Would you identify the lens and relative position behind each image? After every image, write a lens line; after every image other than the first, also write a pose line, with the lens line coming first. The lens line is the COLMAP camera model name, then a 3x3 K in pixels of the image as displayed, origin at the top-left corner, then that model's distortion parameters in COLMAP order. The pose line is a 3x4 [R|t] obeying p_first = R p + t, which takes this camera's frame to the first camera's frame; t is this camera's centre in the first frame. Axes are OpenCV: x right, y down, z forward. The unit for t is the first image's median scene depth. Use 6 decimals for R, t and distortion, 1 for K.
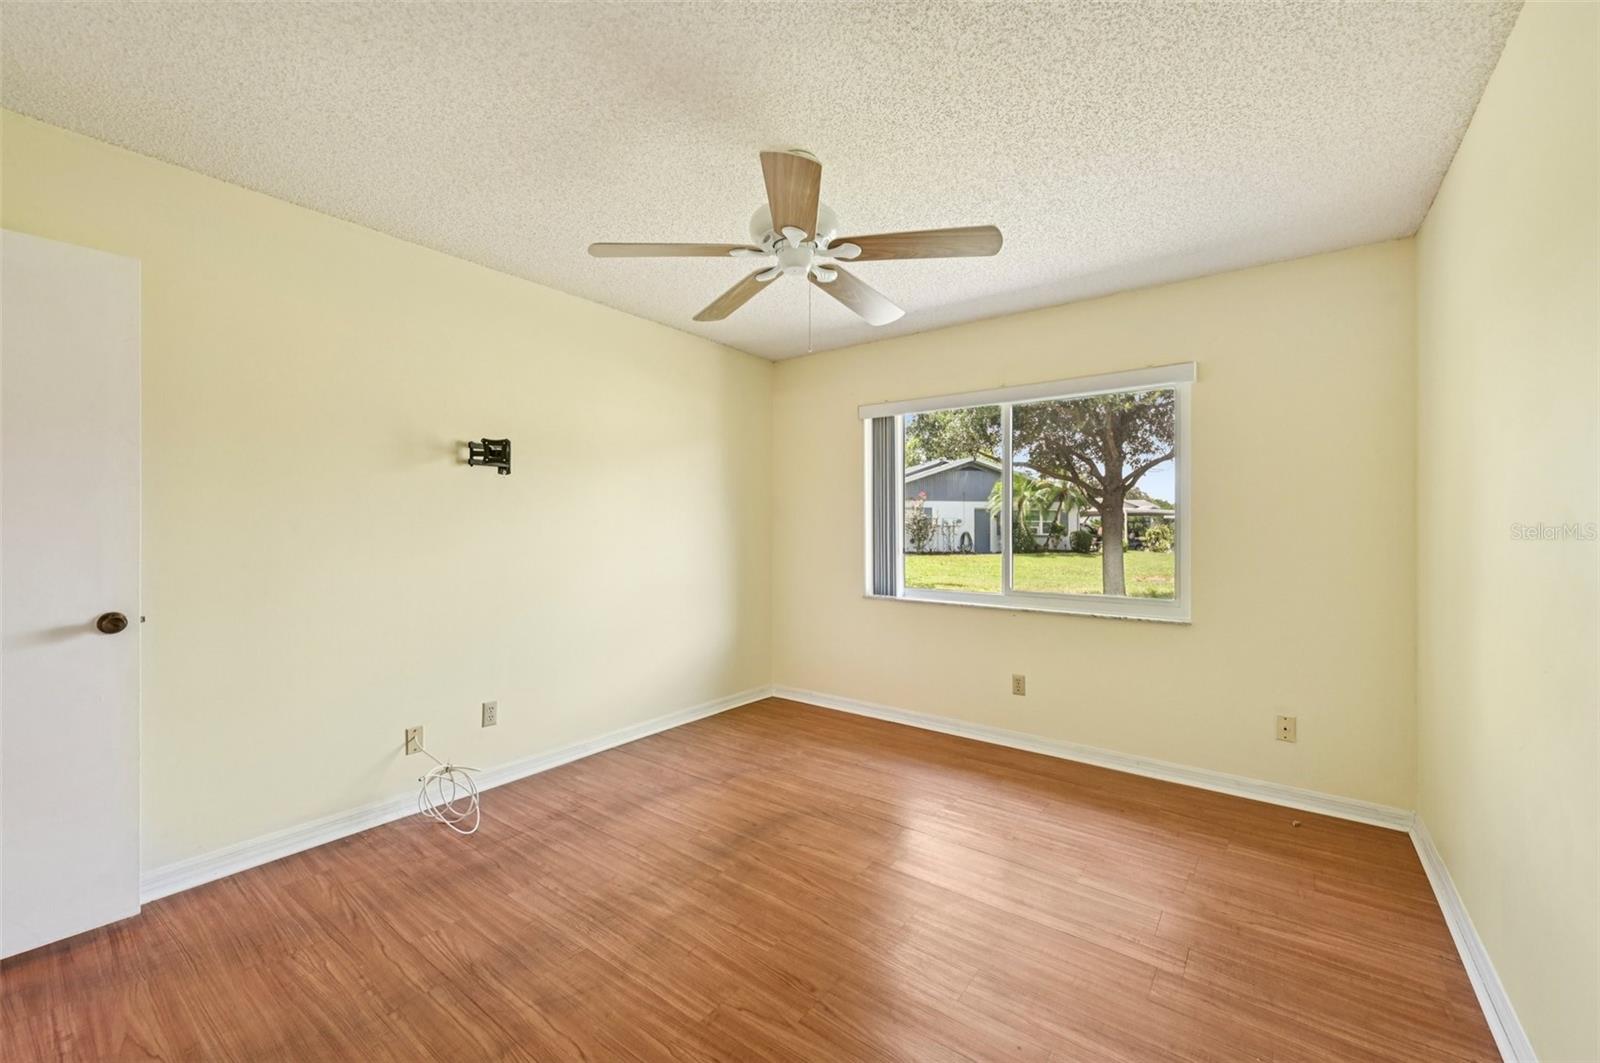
lens RADIAL K [[638.3, 0, 809.5], [0, 638.3, 511.8], [0, 0, 1]] dist [0.002228, 0.000175]
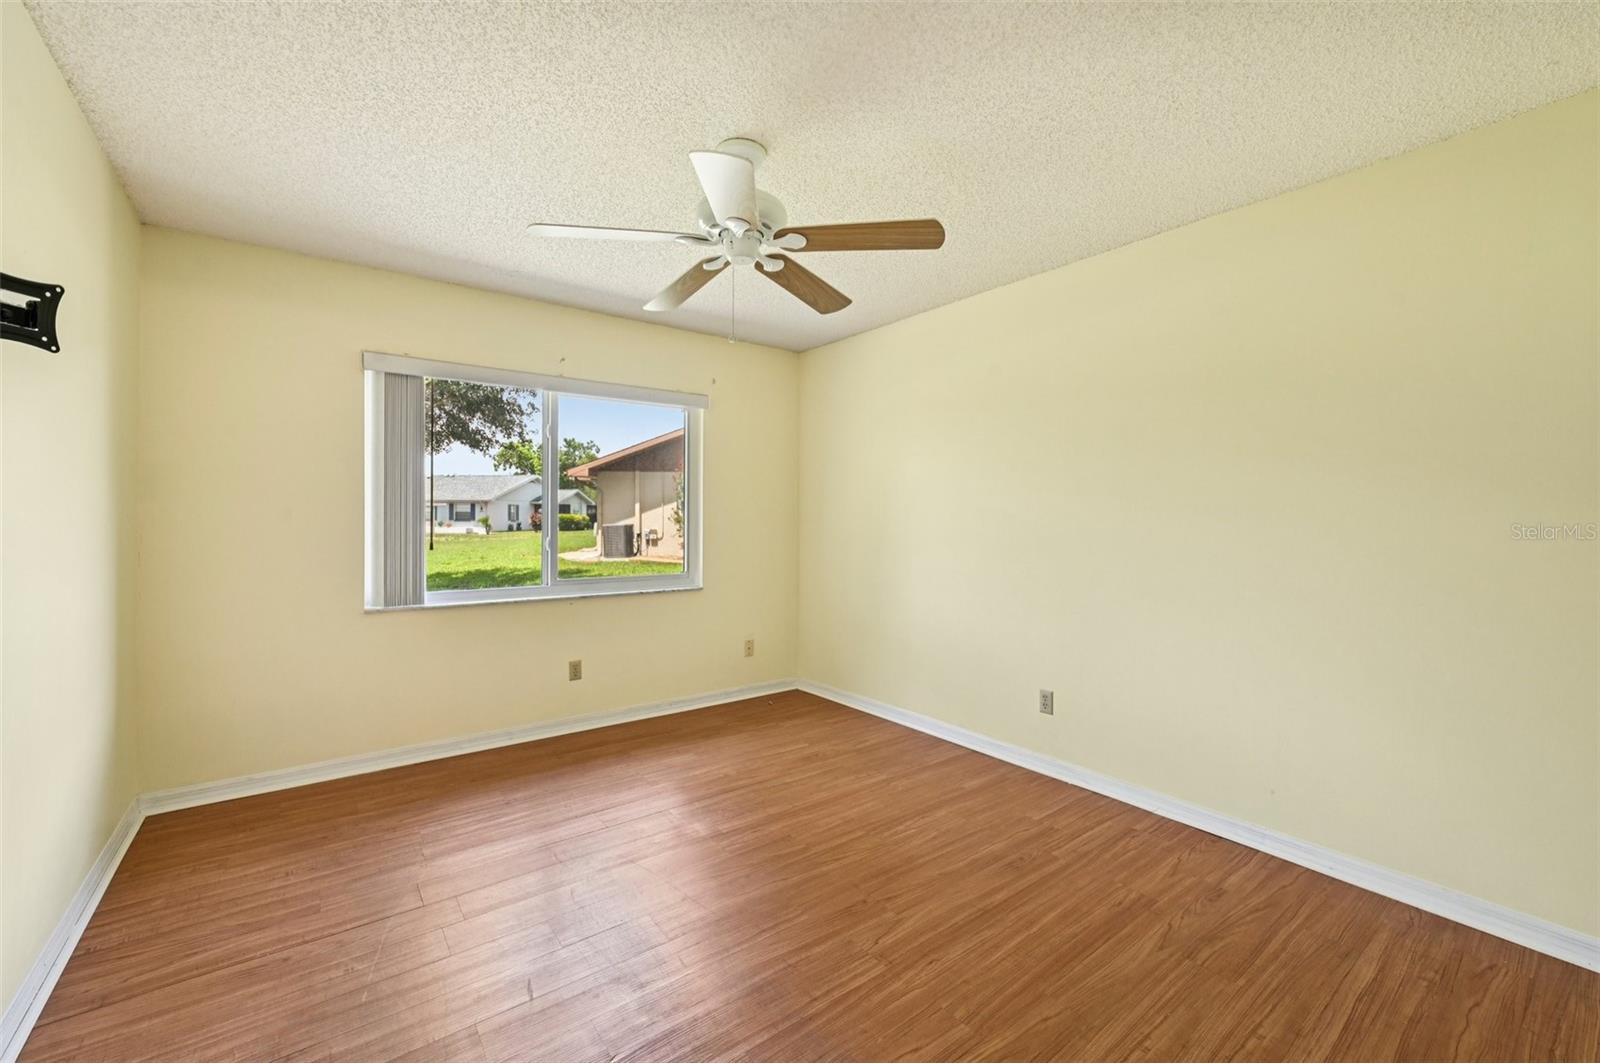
lens RADIAL K [[636.4, 0, 801.8], [0, 636.4, 537.1], [0, 0, 1]] dist [0.001475, 0.000133]
pose [[0.286733, -0.033535, 0.957423, -0.693929], [-0.021948, 0.998895, 0.041561, 0.010002], [-0.957759, -0.032930, 0.285680, 0.478615]]
